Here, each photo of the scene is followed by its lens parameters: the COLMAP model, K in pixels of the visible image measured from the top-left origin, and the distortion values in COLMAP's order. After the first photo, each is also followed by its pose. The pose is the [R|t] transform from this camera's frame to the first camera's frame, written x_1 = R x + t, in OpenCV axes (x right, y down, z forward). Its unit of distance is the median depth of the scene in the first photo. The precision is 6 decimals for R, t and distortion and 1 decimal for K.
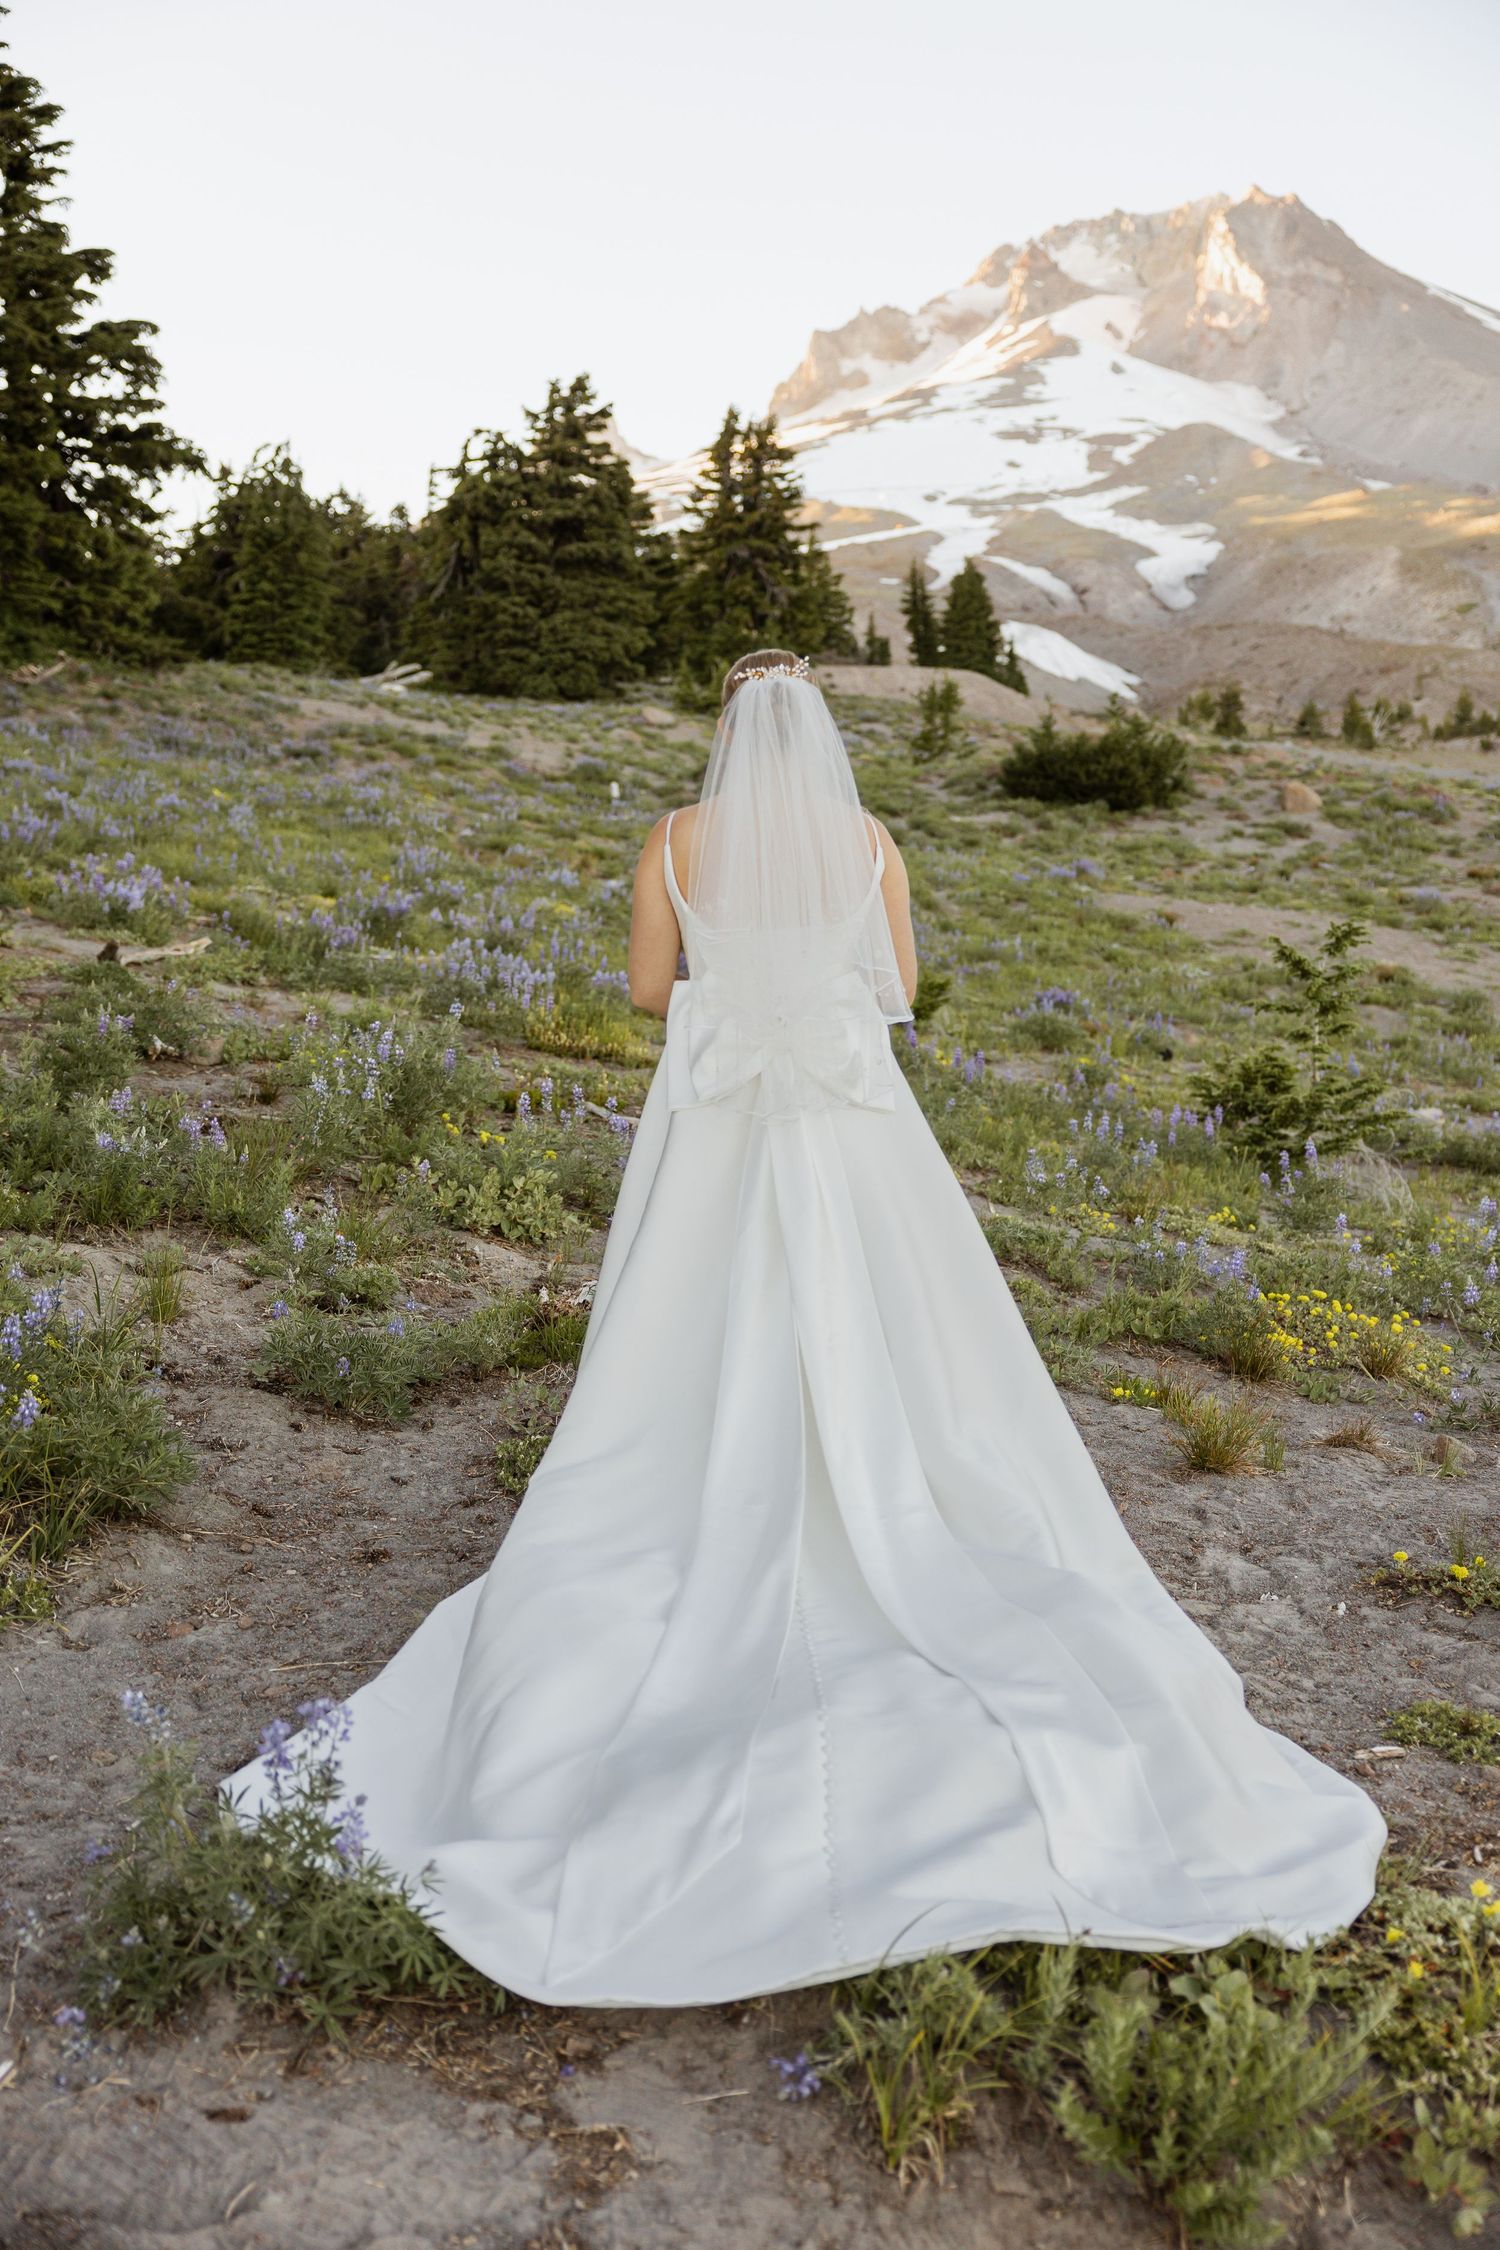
lens RADIAL K [[2472.6, 0, 747.7], [0, 2472.6, 1127.9], [0, 0, 1]] dist [-0.009628, 0.020879]
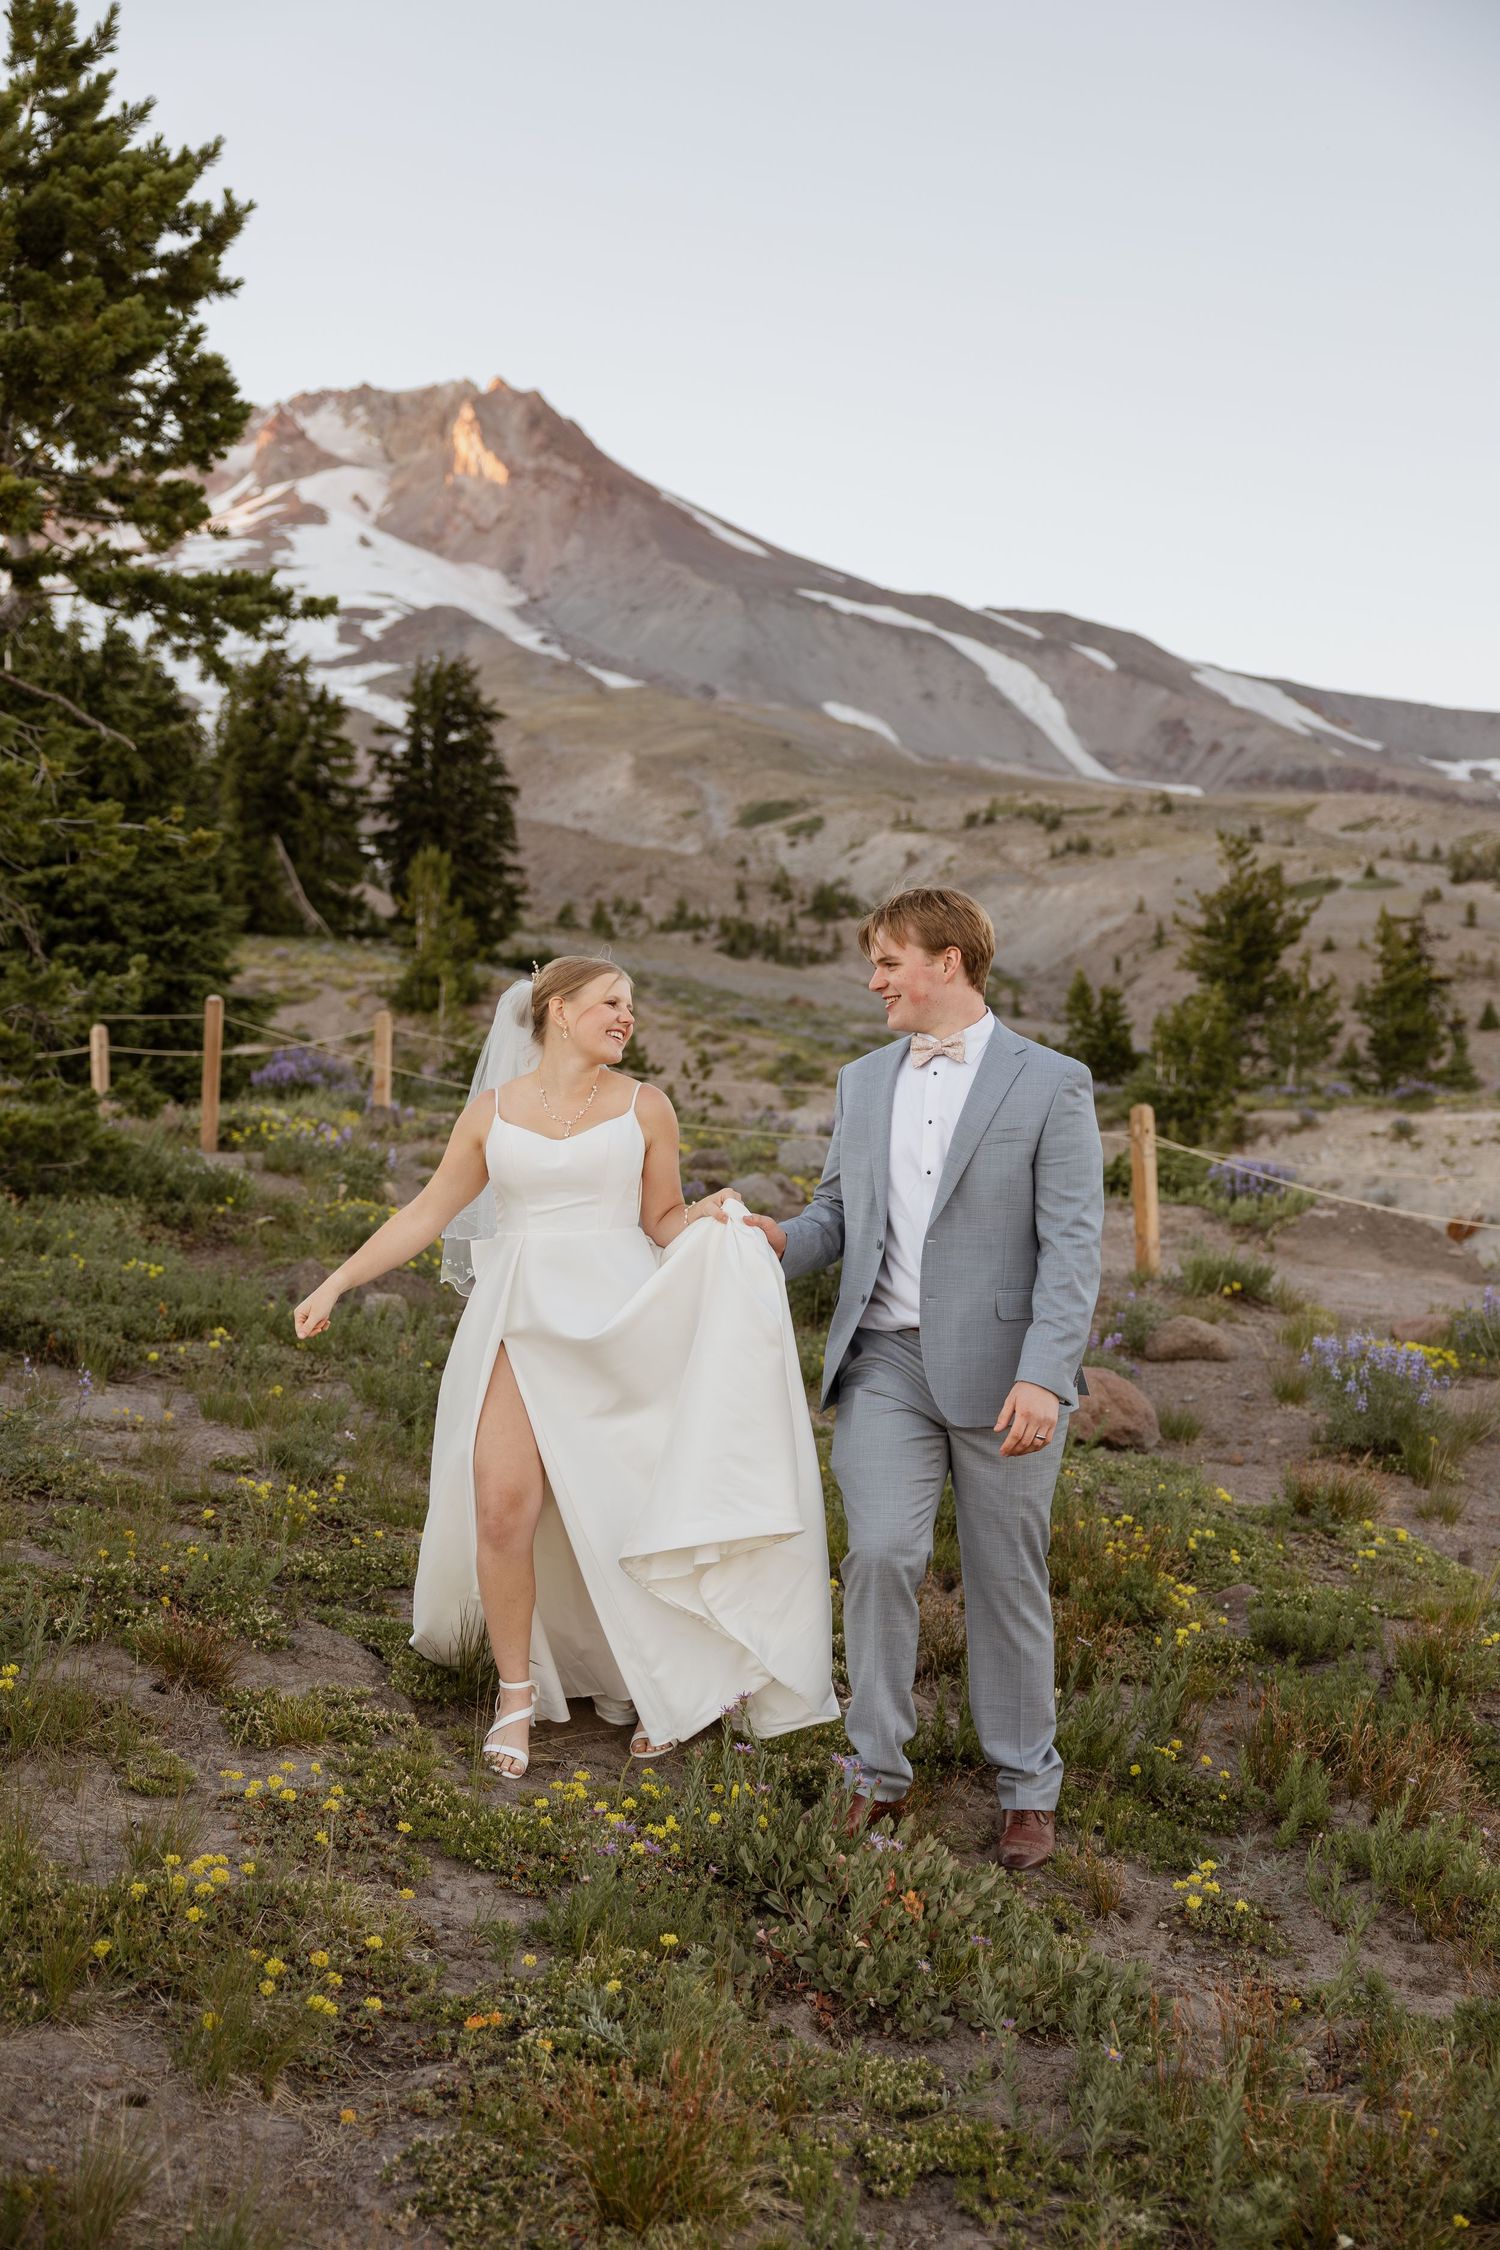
lens RADIAL K [[2548.3, 0, 722.2], [0, 2548.3, 1120.7], [0, 0, 1]] dist [-0.003341, 0.006137]
pose [[0.956944, 0.026200, 0.289087, -0.453051], [-0.005640, 0.997409, -0.071725, 0.227586], [-0.290217, 0.067006, 0.954612, -1.715797]]
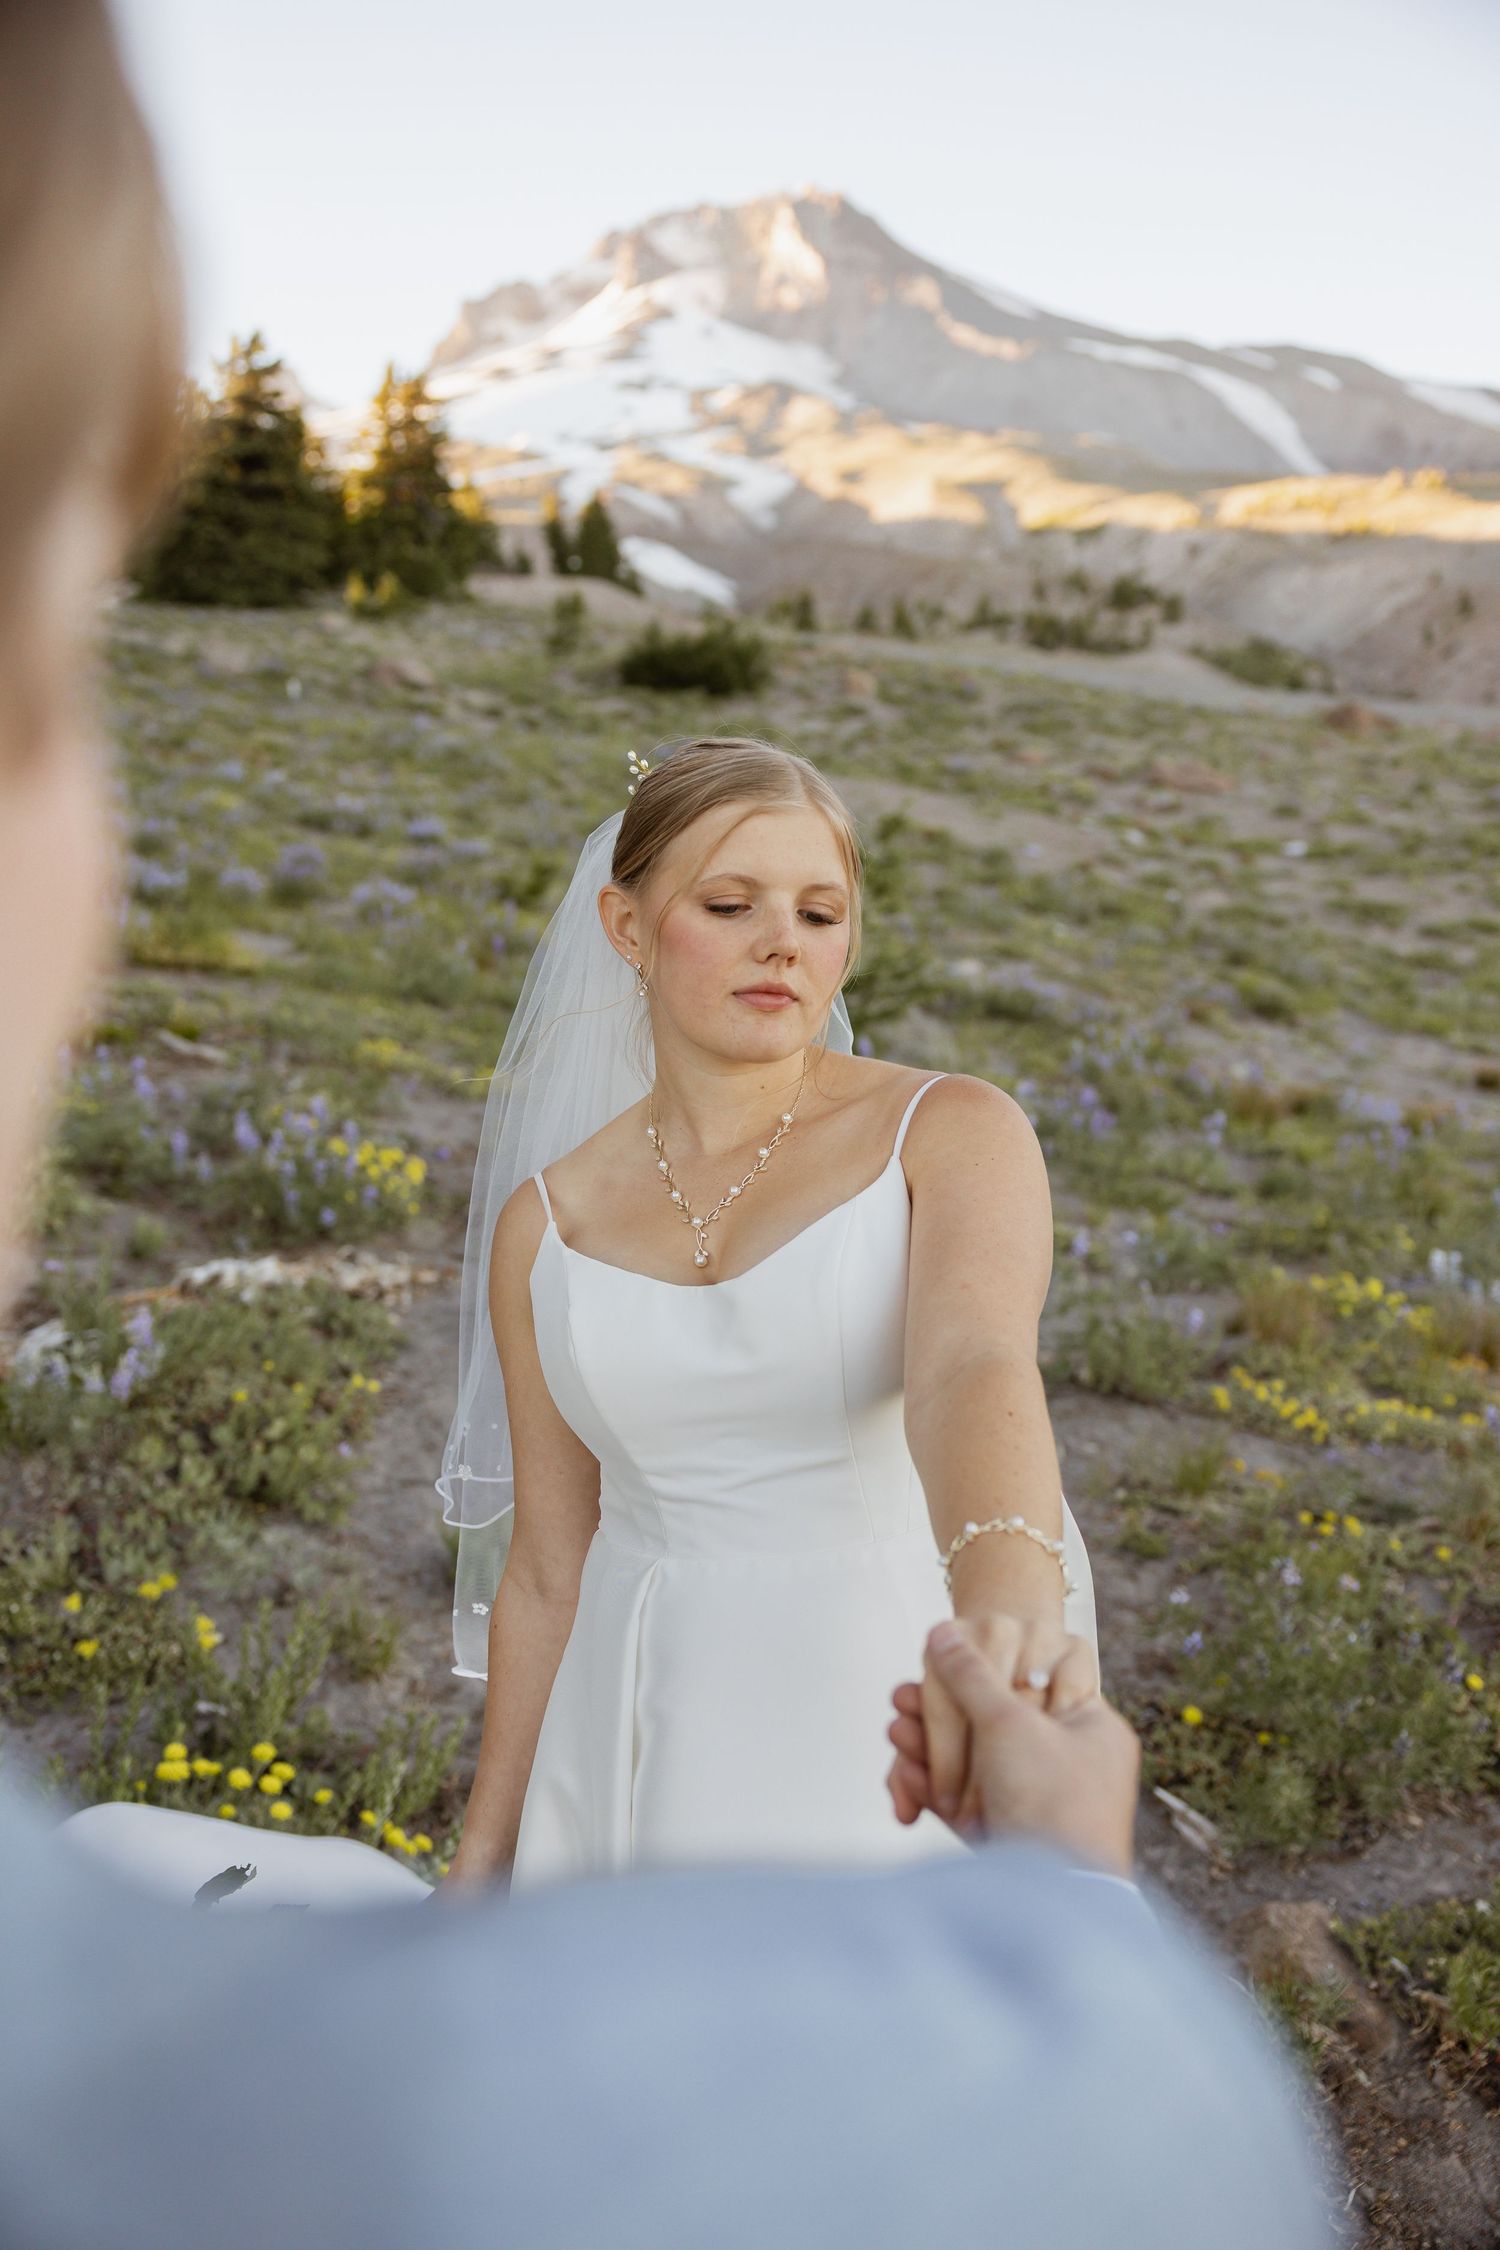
lens RADIAL K [[1929.2, 0, 748.3], [0, 1929.2, 1127.9], [0, 0, 1]] dist [0.001262, 0.006692]
pose [[0.986962, -0.052374, 0.152197, 0.008559], [0.037932, 0.994630, 0.096290, -0.006625], [-0.156423, -0.089261, 0.983648, 0.031870]]
